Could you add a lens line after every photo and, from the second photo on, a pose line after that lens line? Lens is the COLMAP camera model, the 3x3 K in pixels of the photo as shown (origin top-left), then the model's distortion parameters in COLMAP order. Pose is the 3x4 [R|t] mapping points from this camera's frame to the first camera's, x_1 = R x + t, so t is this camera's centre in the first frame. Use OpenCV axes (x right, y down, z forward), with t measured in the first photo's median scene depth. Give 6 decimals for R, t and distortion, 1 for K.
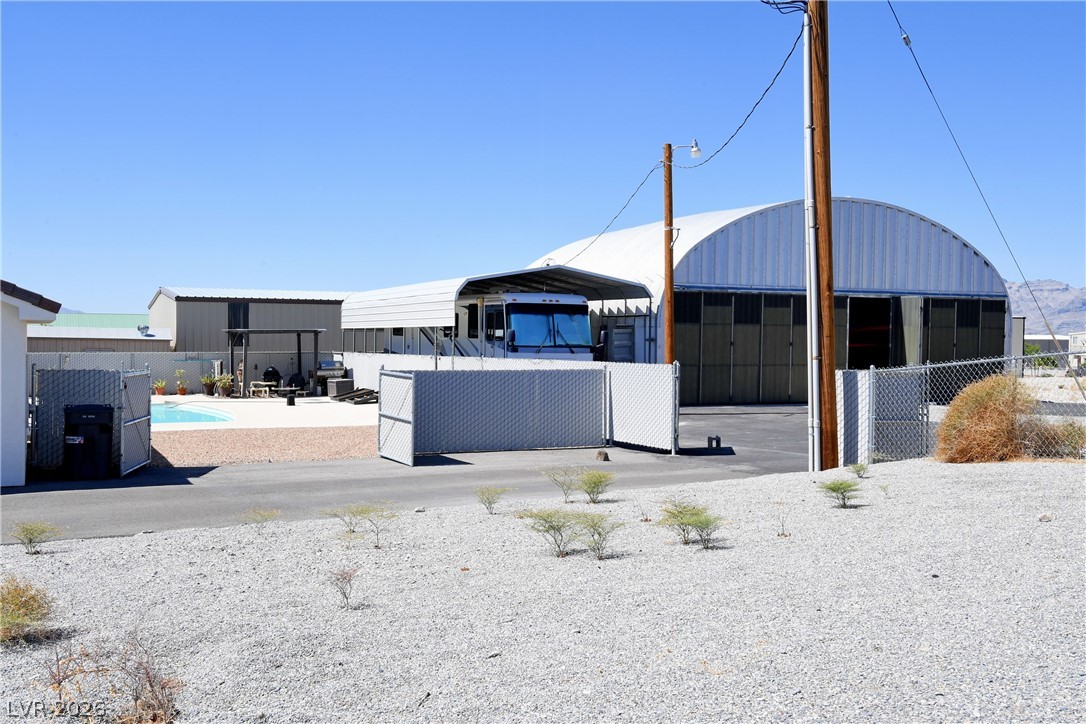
lens RADIAL K [[1205.4, 0, 543.4], [0, 1205.4, 359.6], [0, 0, 1]] dist [0.008295, 0.000000]
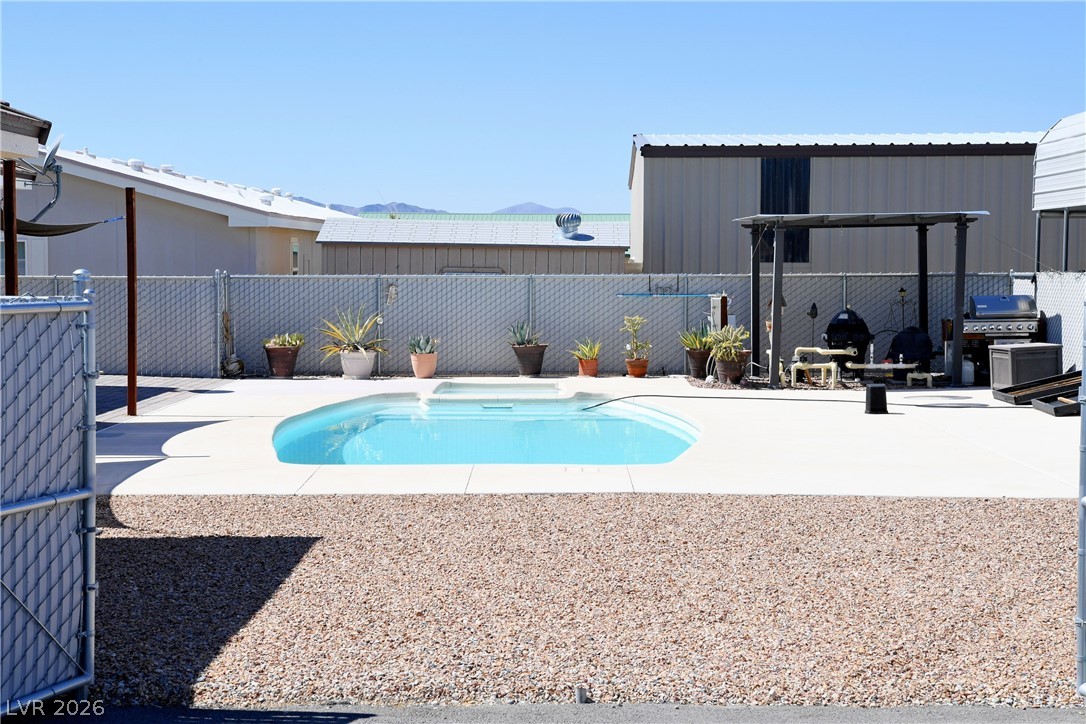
lens RADIAL K [[2167.8, 0, 542.7], [0, 2167.8, 359.3], [0, 0, 1]] dist [0.351382, 0.000000]
pose [[0.919060, 0.014881, -0.393836, -0.034997], [-0.005147, 0.999655, 0.025760, 0.004222], [0.394084, -0.021648, 0.918819, 0.302430]]
